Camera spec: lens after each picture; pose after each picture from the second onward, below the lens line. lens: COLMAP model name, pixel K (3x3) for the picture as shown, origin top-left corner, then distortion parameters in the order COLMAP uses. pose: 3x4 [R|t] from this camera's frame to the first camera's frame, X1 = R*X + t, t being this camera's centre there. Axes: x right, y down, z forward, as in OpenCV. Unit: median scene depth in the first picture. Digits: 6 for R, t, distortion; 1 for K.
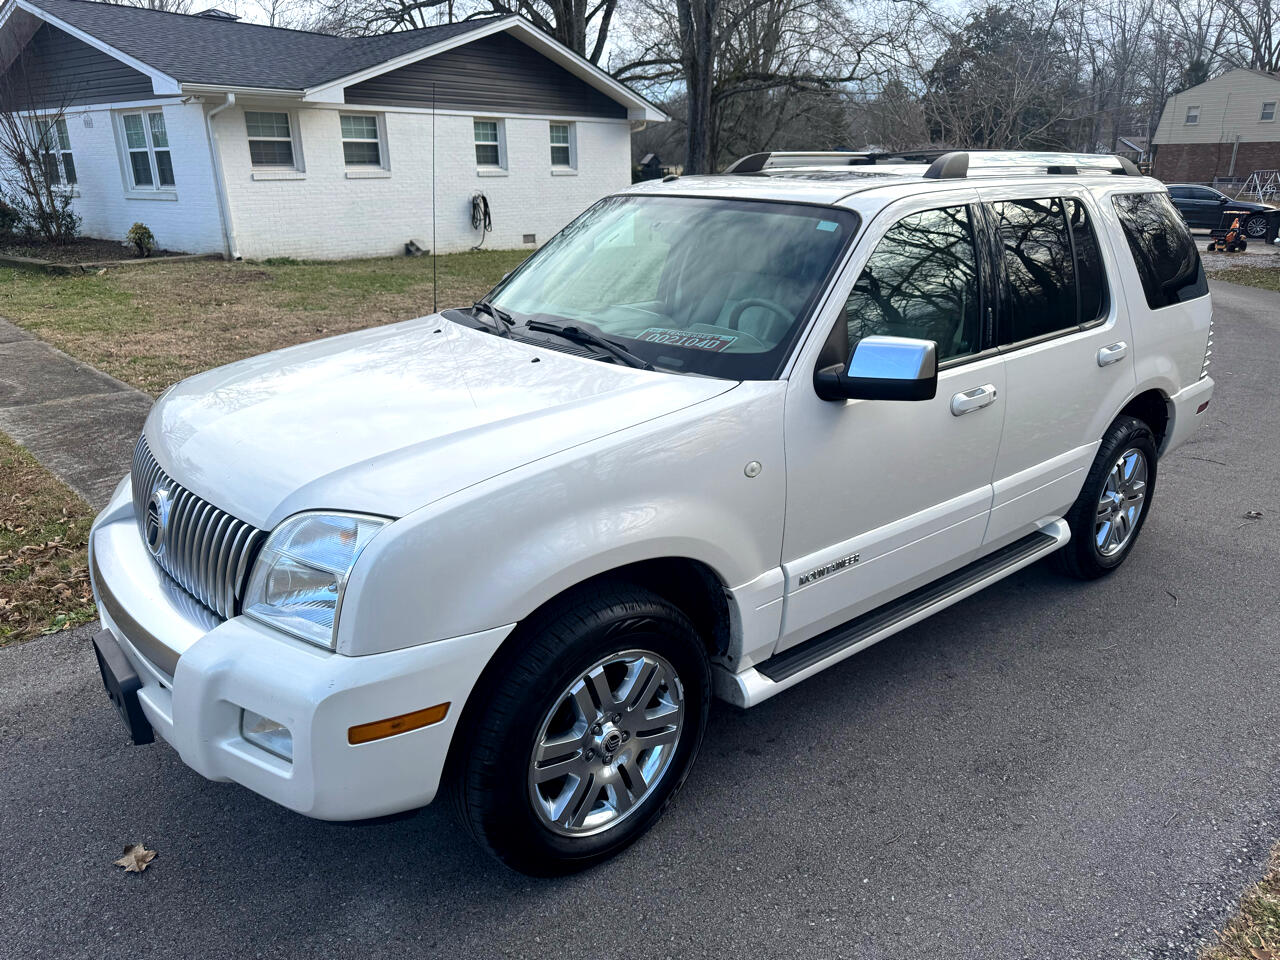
lens RADIAL K [[914.3, 0, 642.5], [0, 914.3, 490.2], [0, 0, 1]] dist [0.006162, -0.004636]
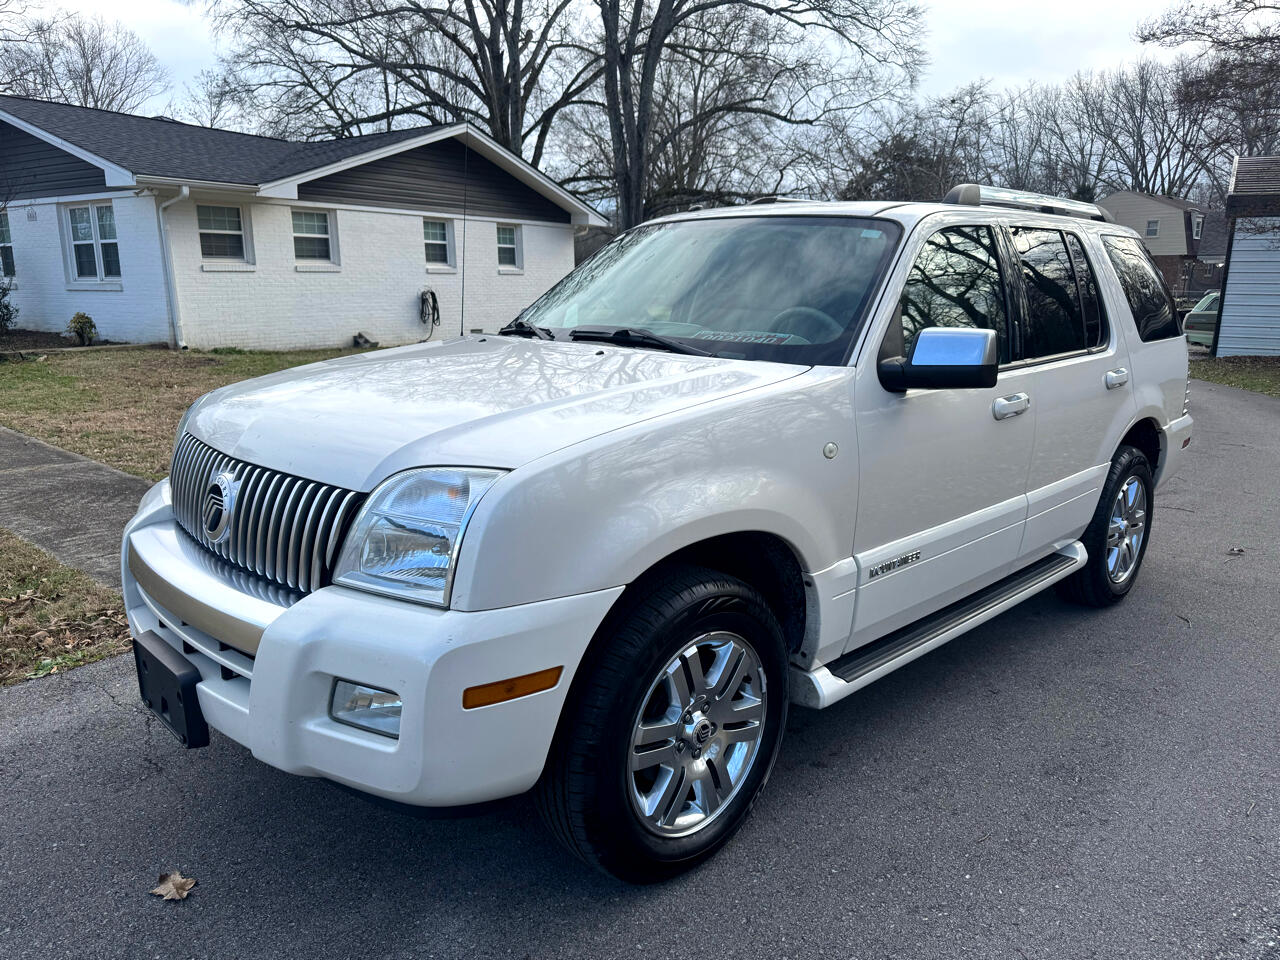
lens RADIAL K [[917.7, 0, 640.0], [0, 917.7, 480.0], [0, 0, 1]] dist [0.005941, -0.006802]
pose [[0.997250, -0.011649, 0.073195, -0.098624], [0.020706, 0.992037, -0.124235, 0.079402], [-0.071165, 0.125409, 0.989549, 0.017428]]
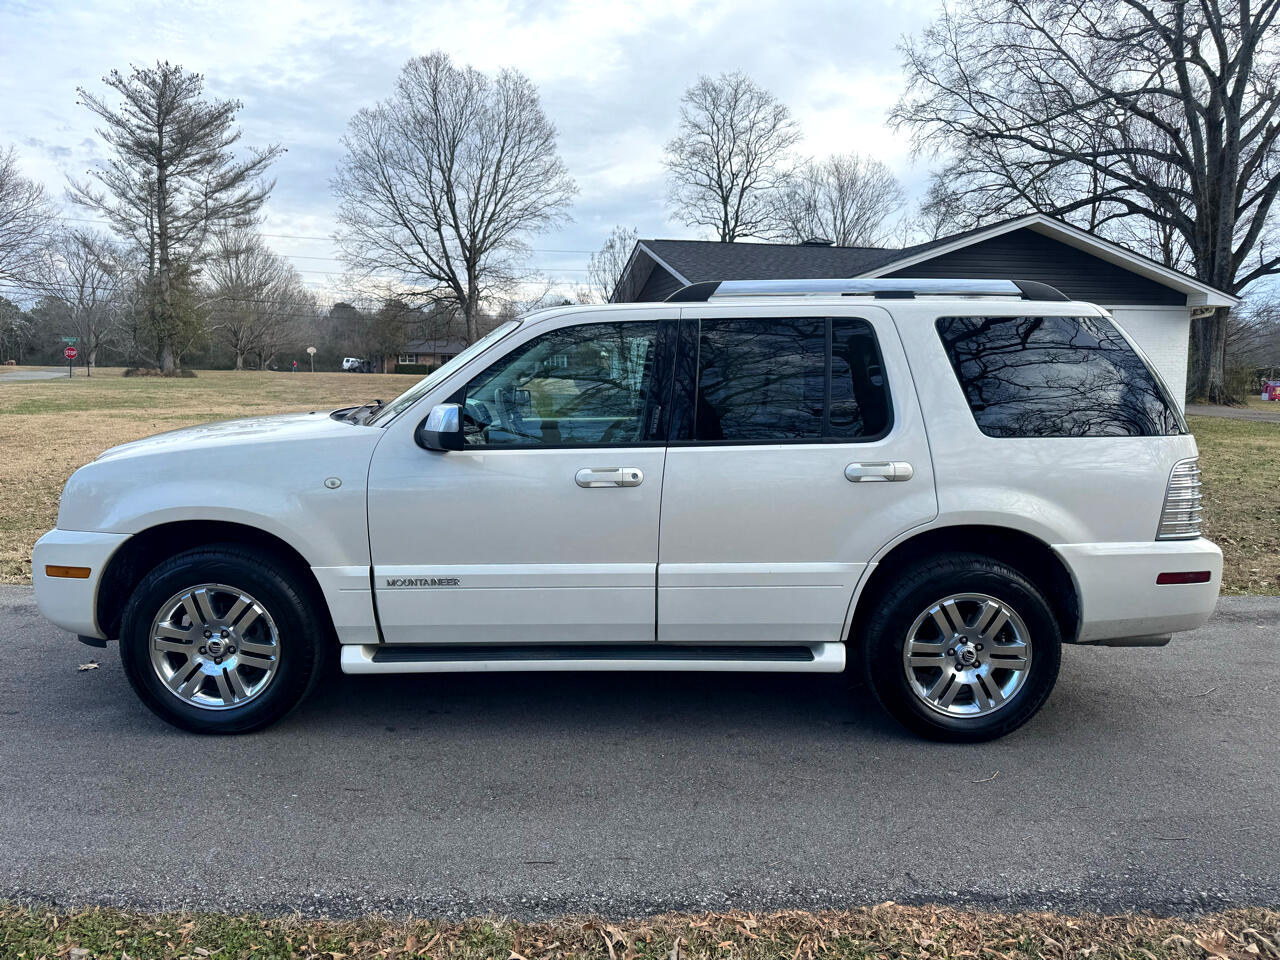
lens RADIAL K [[917.7, 0, 640.0], [0, 917.7, 480.0], [0, 0, 1]] dist [0.005941, -0.006802]
pose [[0.768475, 0.075300, -0.635434, 0.870743], [-0.213105, 0.966479, -0.143193, 0.046334], [0.603351, 0.245454, 0.758762, 0.121258]]
